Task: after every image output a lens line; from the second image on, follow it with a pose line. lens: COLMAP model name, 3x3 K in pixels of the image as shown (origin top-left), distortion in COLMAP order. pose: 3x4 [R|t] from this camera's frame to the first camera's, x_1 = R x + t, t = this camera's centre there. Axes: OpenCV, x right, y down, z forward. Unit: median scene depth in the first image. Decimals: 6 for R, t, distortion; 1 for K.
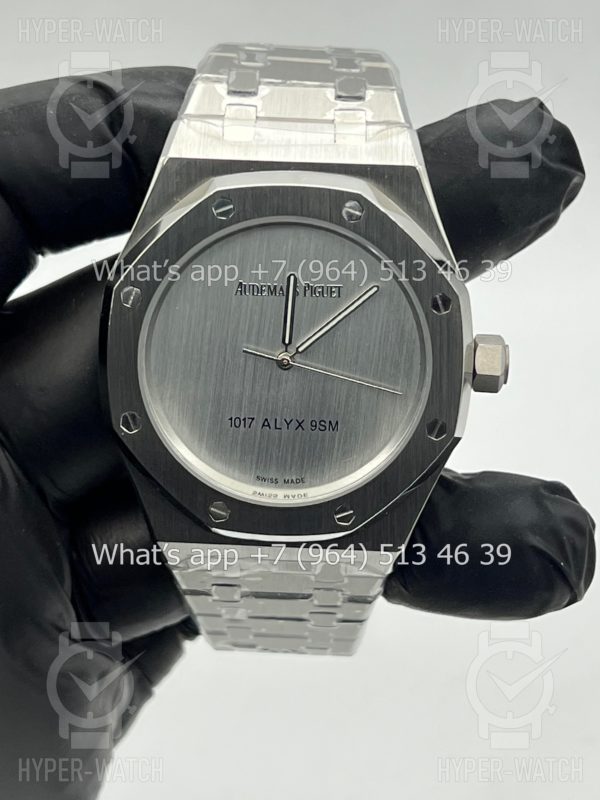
lens RADIAL K [[1849.9, 0, 300.4], [0, 1849.9, 400.0], [0, 0, 1]] dist [0.175729, 0.000000]
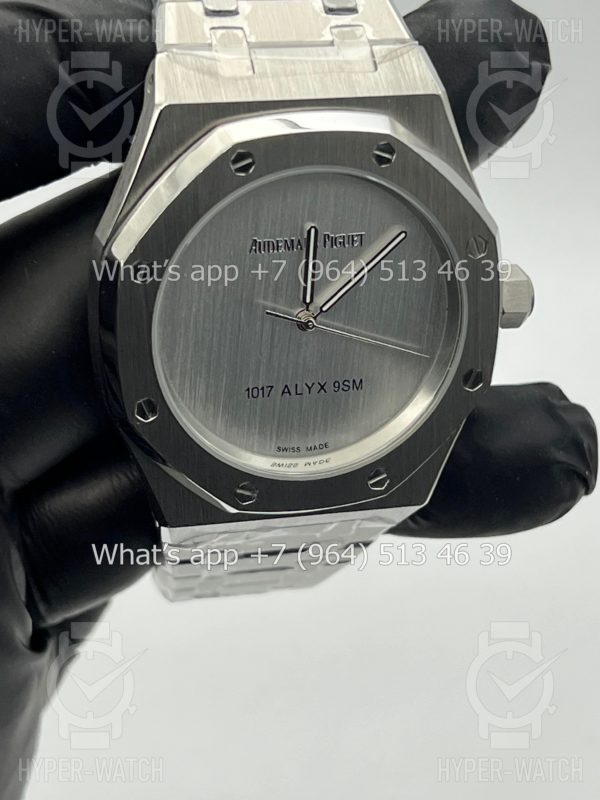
lens RADIAL K [[1849.9, 0, 303.9], [0, 1849.9, 398.6], [0, 0, 1]] dist [0.175729, 0.000000]
pose [[0.959769, -0.113742, 0.256724, -0.242381], [0.068353, 0.981420, 0.179282, -0.144415], [-0.272346, -0.154521, 0.949711, 0.141300]]
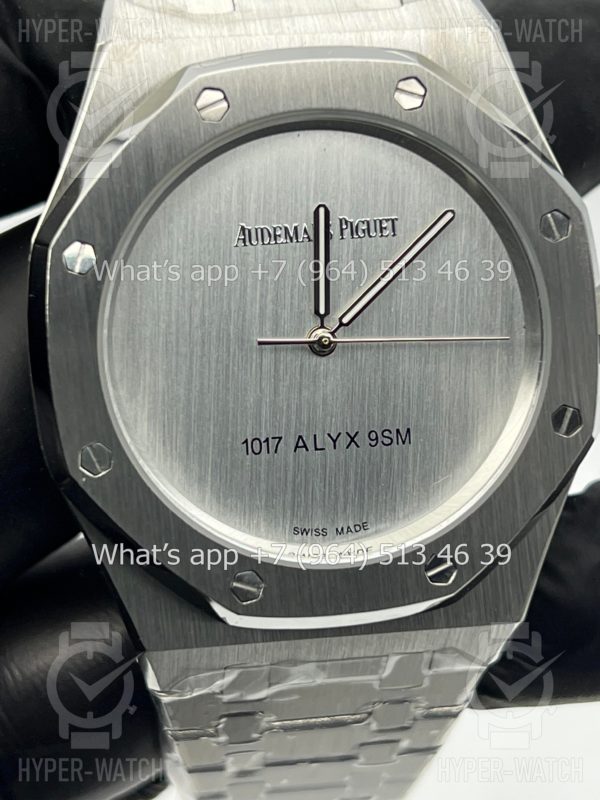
lens RADIAL K [[1849.9, 0, 296.8], [0, 1849.9, 399.7], [0, 0, 1]] dist [0.175729, 0.000000]
pose [[0.983509, -0.100834, 0.150142, -0.115121], [0.116277, 0.988381, -0.097893, 0.060590], [-0.138526, 0.113736, 0.983806, 0.366125]]
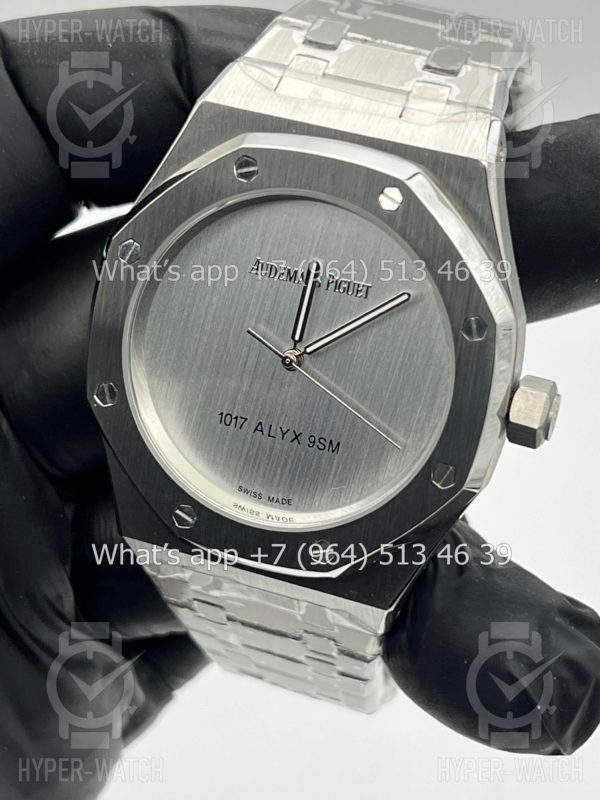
lens RADIAL K [[1849.9, 0, 303.1], [0, 1849.9, 402.0], [0, 0, 1]] dist [0.175729, 0.000000]
pose [[0.952886, 0.201239, -0.226960, 0.192704], [-0.201433, 0.979243, 0.022553, -0.022356], [0.226788, 0.024227, 0.973643, 0.171466]]
